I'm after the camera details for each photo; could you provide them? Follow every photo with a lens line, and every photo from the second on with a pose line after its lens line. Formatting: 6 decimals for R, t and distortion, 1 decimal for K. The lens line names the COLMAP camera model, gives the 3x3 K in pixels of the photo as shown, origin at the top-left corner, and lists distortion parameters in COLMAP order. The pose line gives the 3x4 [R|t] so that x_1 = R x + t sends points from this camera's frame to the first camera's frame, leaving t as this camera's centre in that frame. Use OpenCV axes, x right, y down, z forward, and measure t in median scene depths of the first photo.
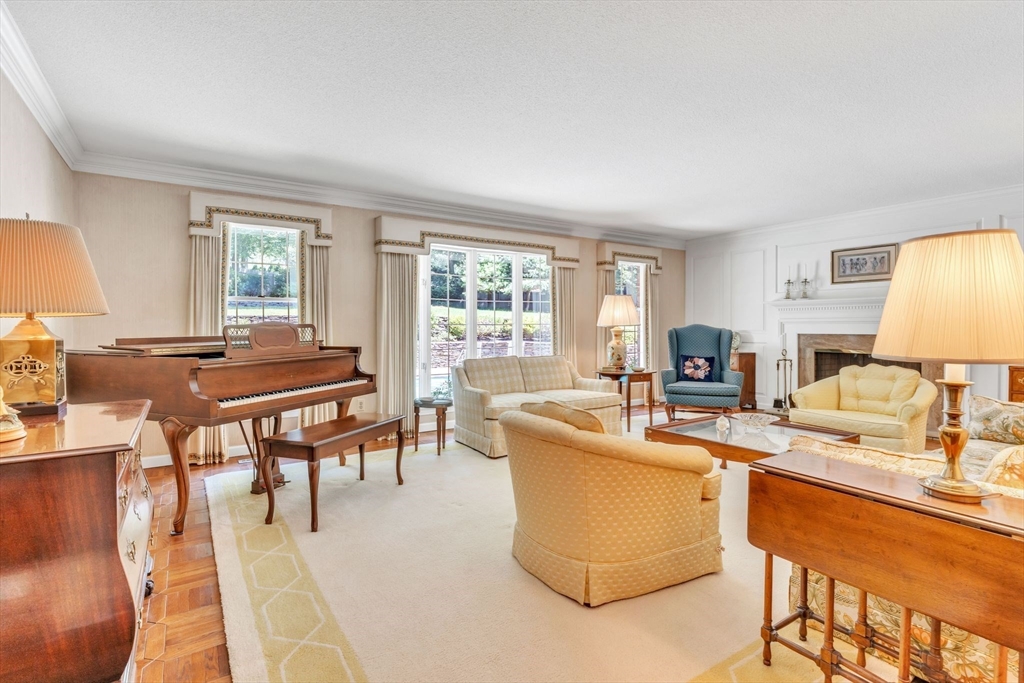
lens RADIAL K [[491.5, 0, 508.6], [0, 491.5, 329.4], [0, 0, 1]] dist [-0.000476, -0.000098]
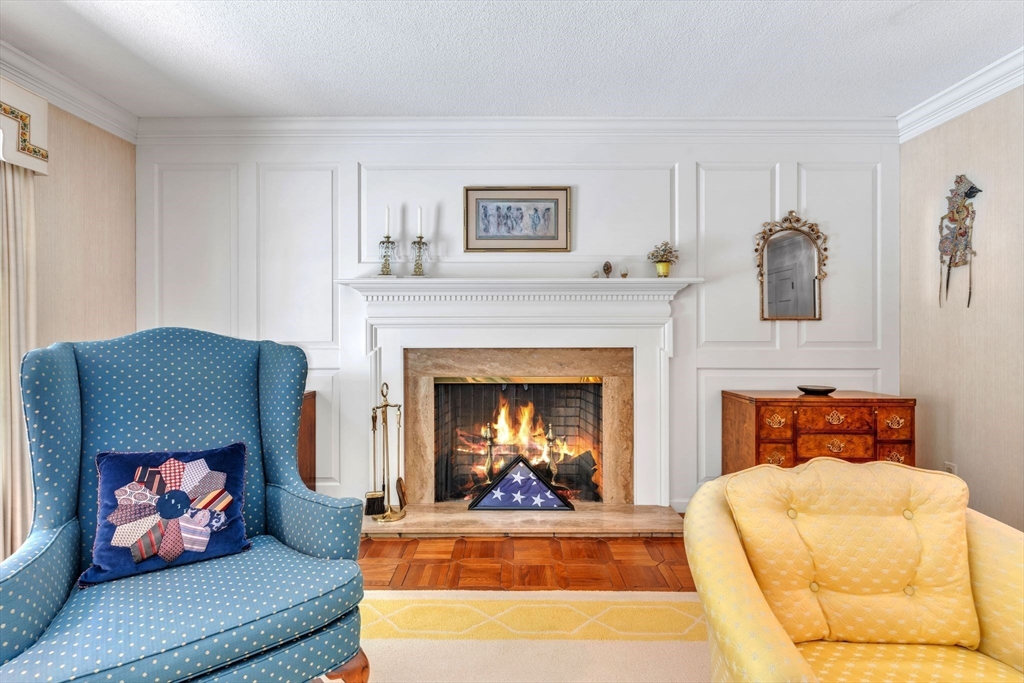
lens RADIAL K [[491.5, 0, 508.6], [0, 491.5, 329.4], [0, 0, 1]] dist [-0.000476, -0.000098]
pose [[0.559456, 0.002203, 0.828857, 0.259930], [0.005806, 0.999962, -0.006577, -0.006392], [-0.828840, 0.008492, 0.559422, 0.689056]]
